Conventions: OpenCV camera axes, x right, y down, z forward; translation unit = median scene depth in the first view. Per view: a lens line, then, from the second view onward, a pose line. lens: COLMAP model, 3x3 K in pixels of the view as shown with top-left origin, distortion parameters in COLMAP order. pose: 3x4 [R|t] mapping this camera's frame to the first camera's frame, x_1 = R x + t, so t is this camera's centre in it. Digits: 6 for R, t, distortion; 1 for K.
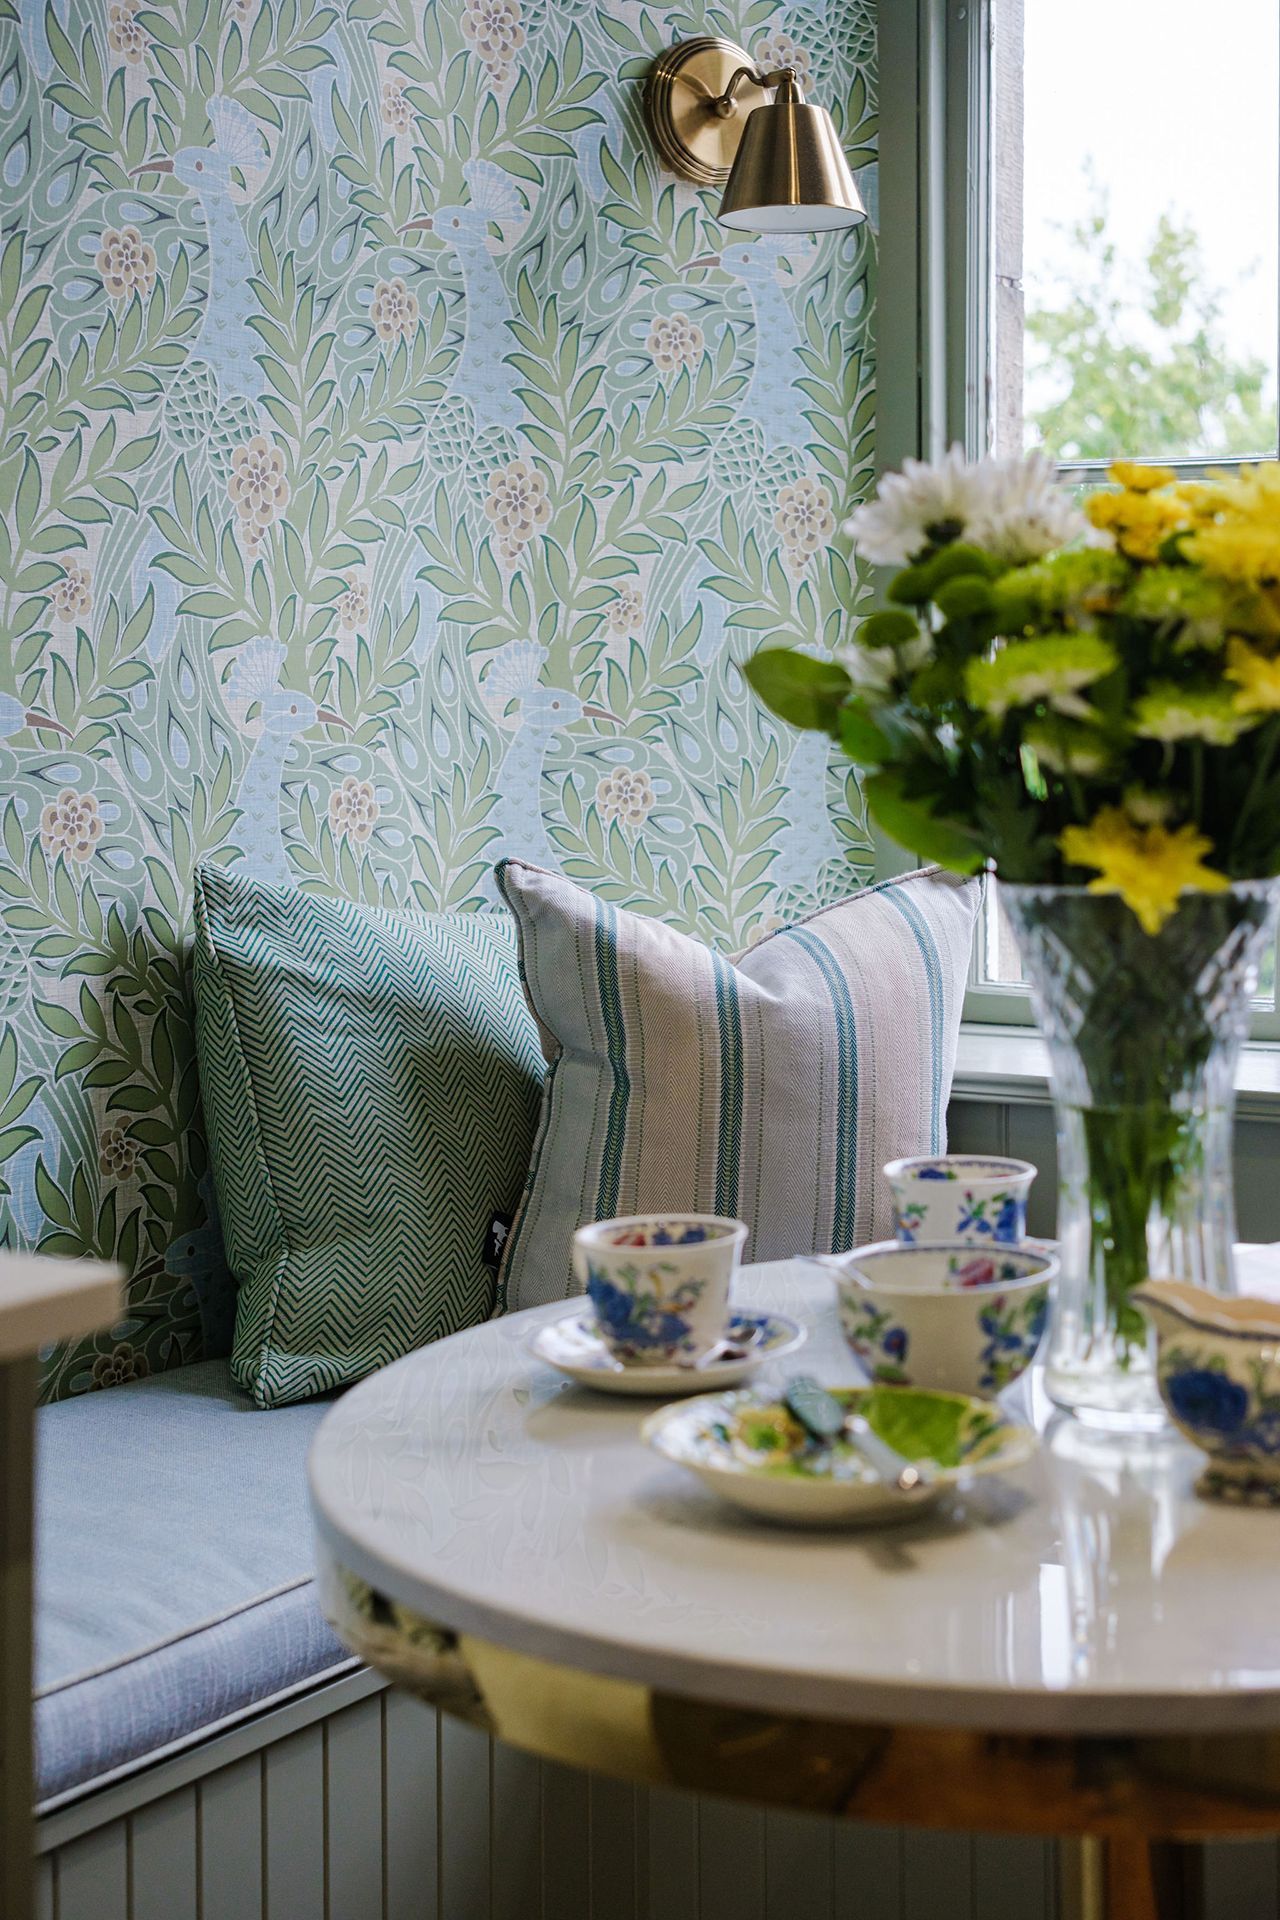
lens RADIAL K [[2836.3, 0, 1016.2], [0, 2836.3, 671.6], [0, 0, 1]] dist [-0.019420, -0.029908]
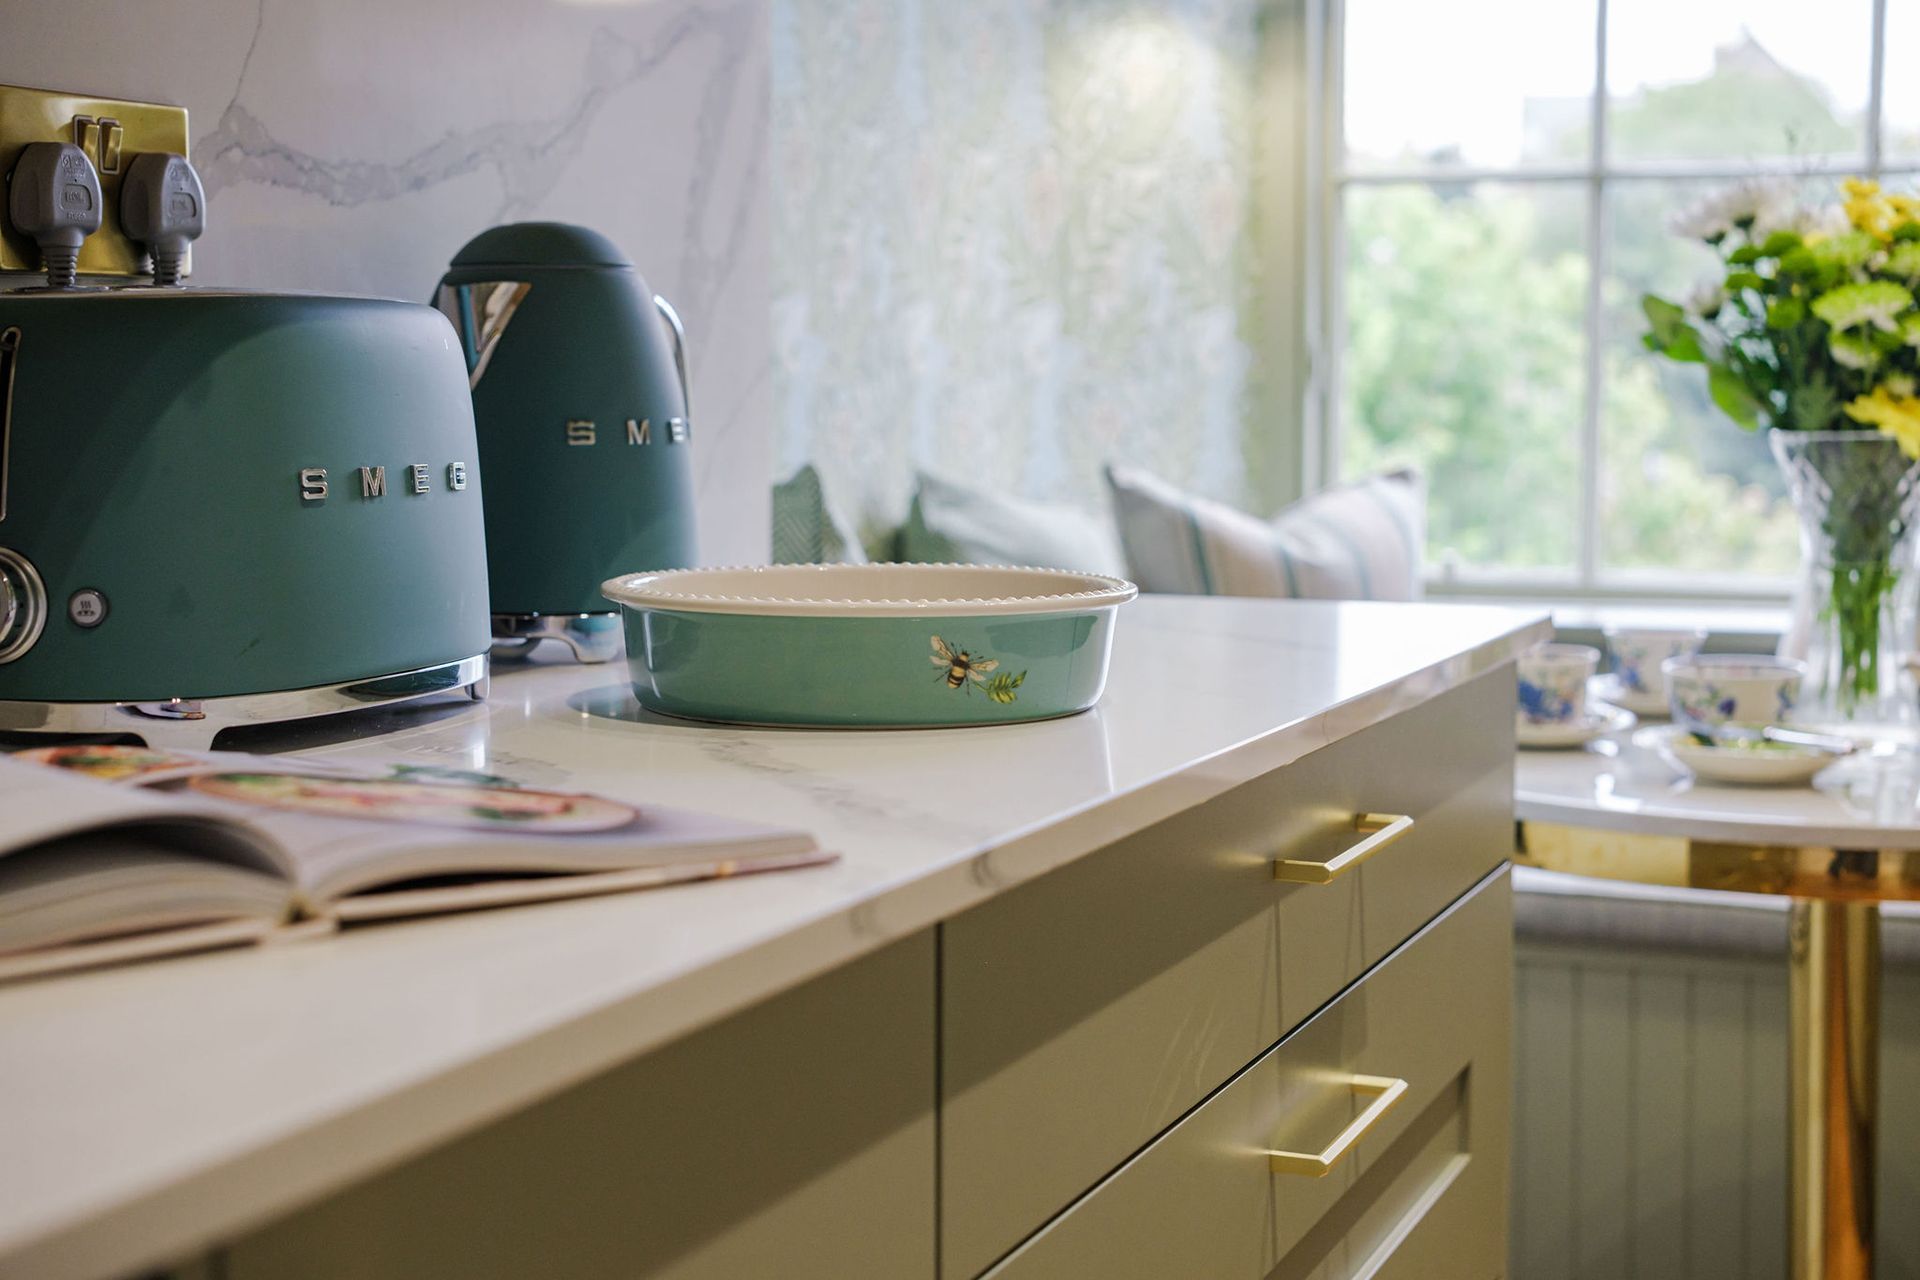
lens RADIAL K [[2797.1, 0, 997.1], [0, 2797.1, 635.0], [0, 0, 1]] dist [0.007534, 0.016336]
pose [[0.996139, -0.010710, 0.087130, -0.314741], [0.002184, 0.995246, 0.097366, 0.015766], [-0.087759, -0.096800, 0.991427, -0.309870]]
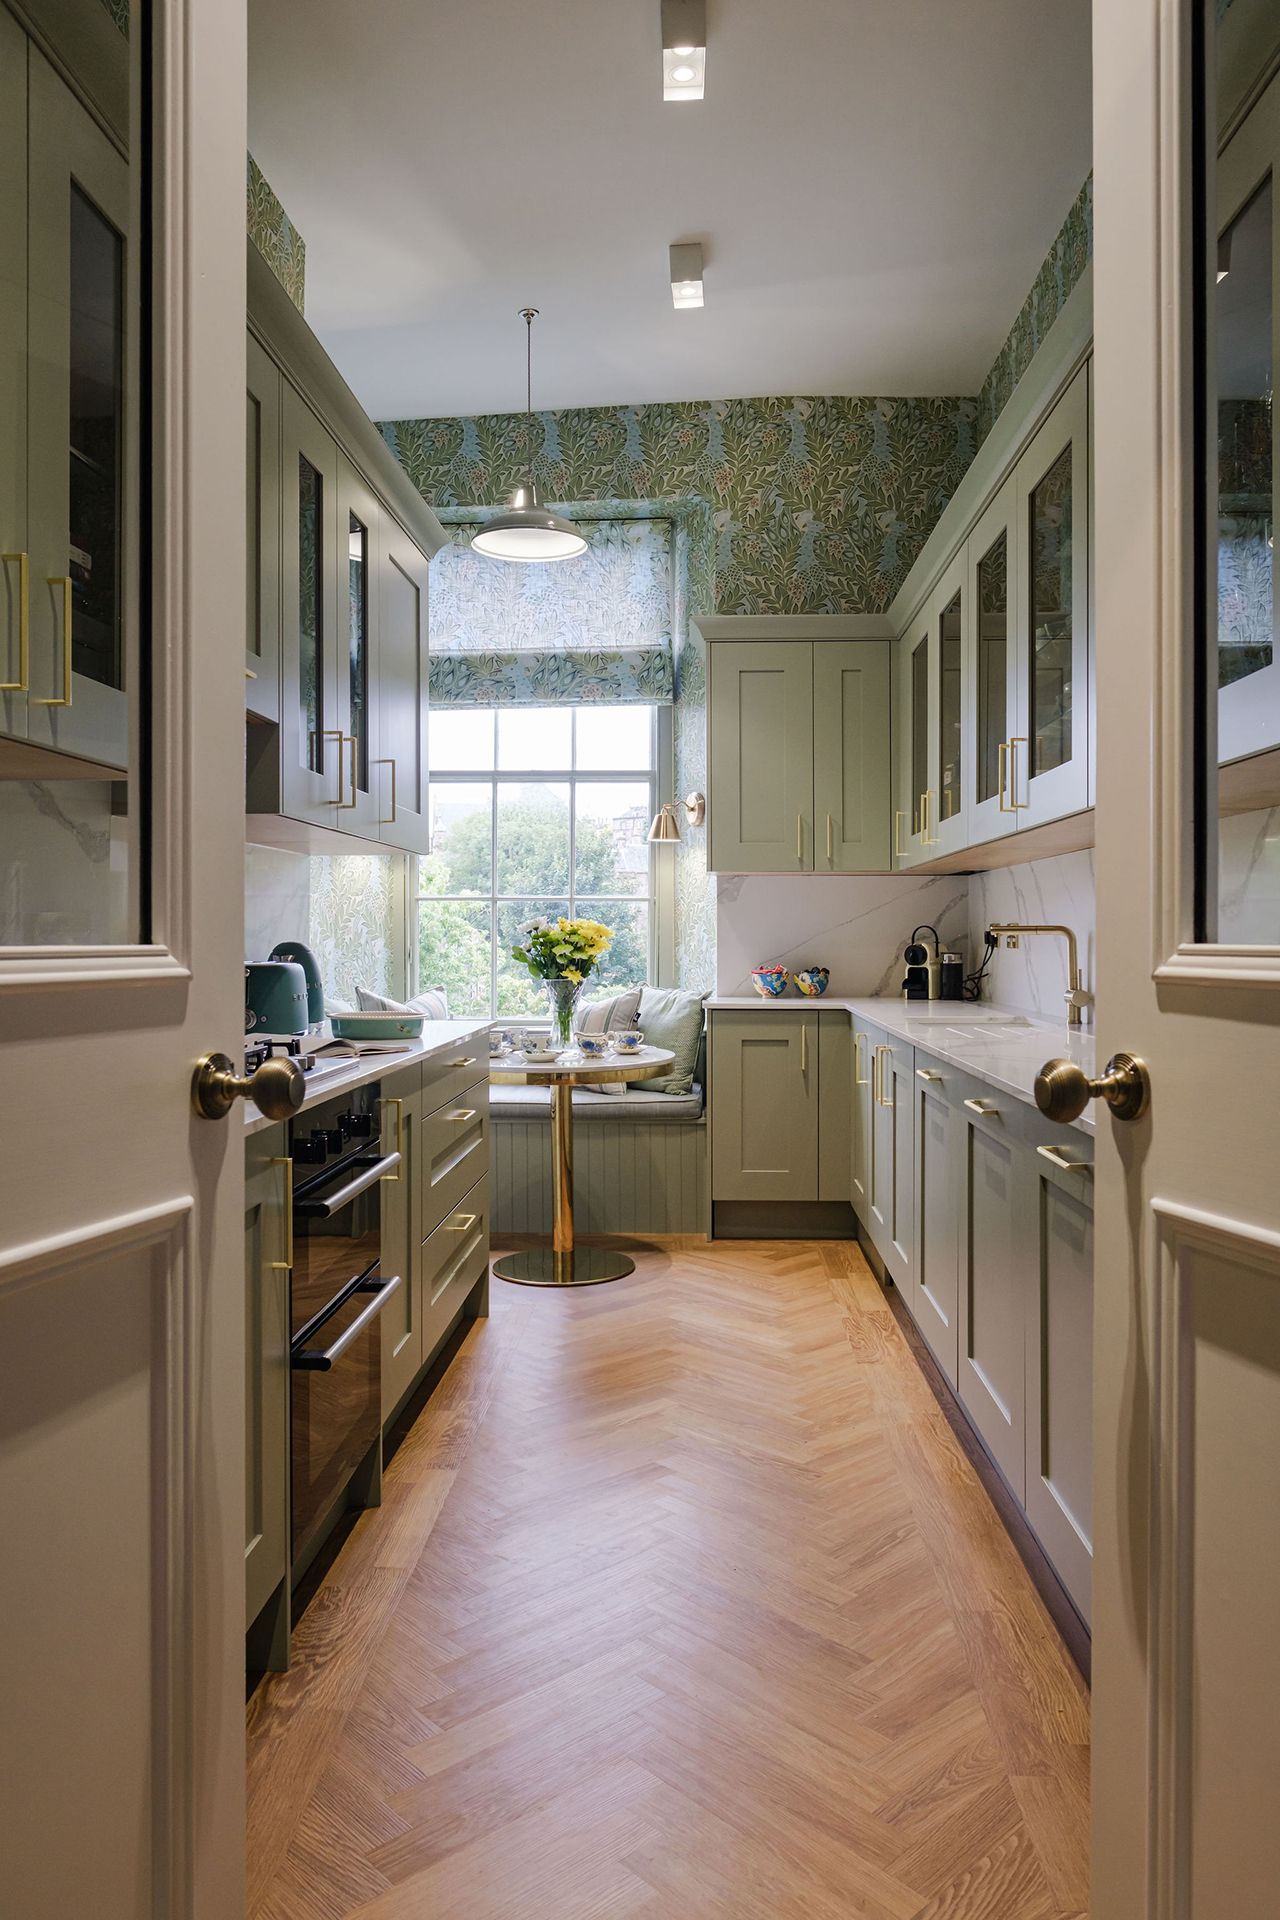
lens RADIAL K [[1338.6, 0, 638.2], [0, 1338.6, 939.5], [0, 0, 1]] dist [0.001269, -0.000529]
pose [[0.912539, -0.003760, 0.408973, -0.588339], [0.000100, 0.999960, 0.008969, -0.027258], [-0.408990, -0.008144, 0.912503, -1.074395]]
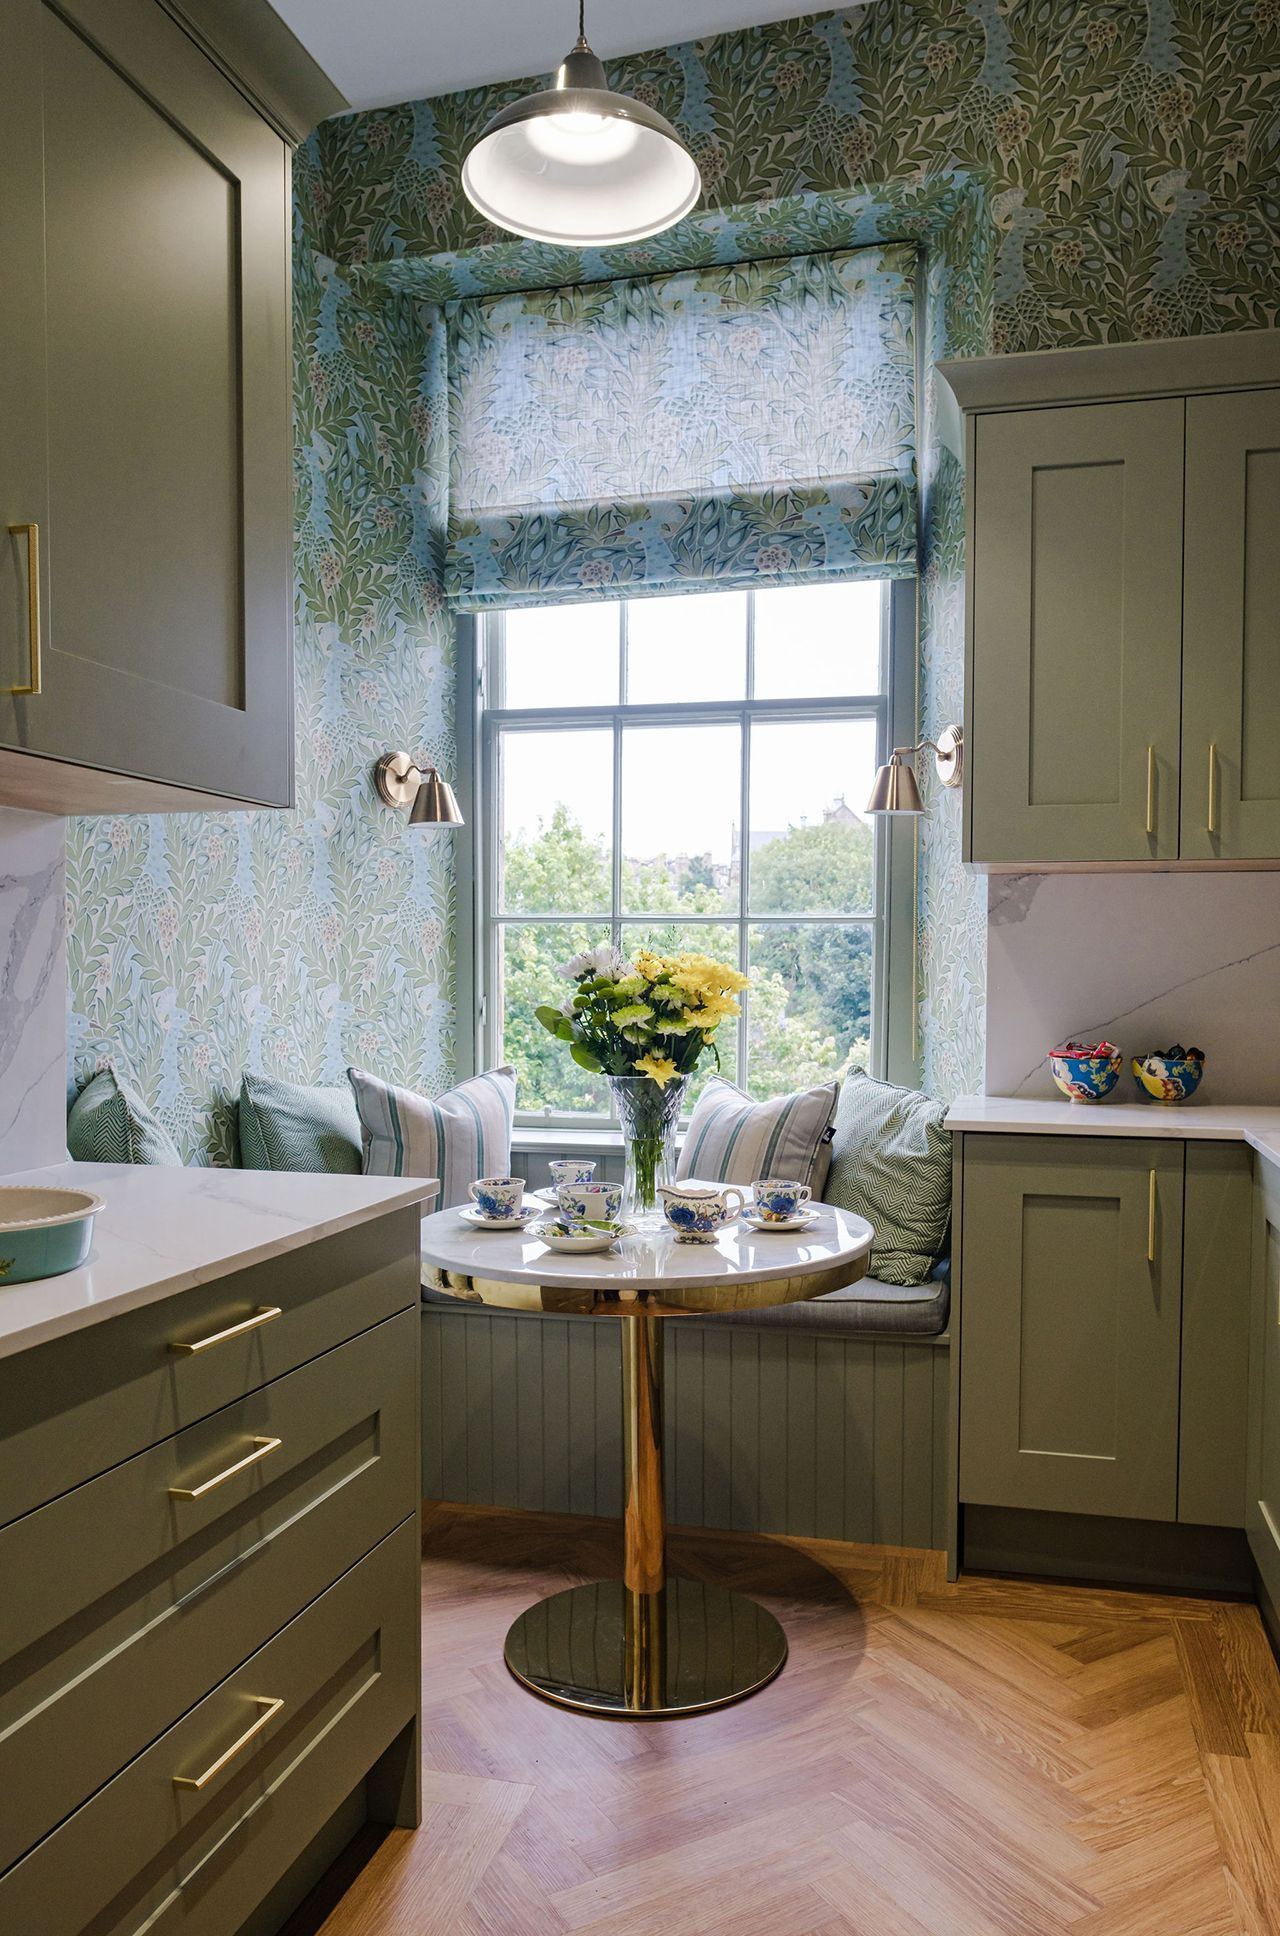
lens RADIAL K [[1407.0, 0, 657.3], [0, 1407.0, 1032.7], [0, 0, 1]] dist [-0.011119, 0.005228]
pose [[0.977123, -0.007017, 0.212561, -0.159504], [-0.003525, 0.998784, 0.049174, -0.031150], [-0.212648, -0.048799, 0.975910, -0.344104]]
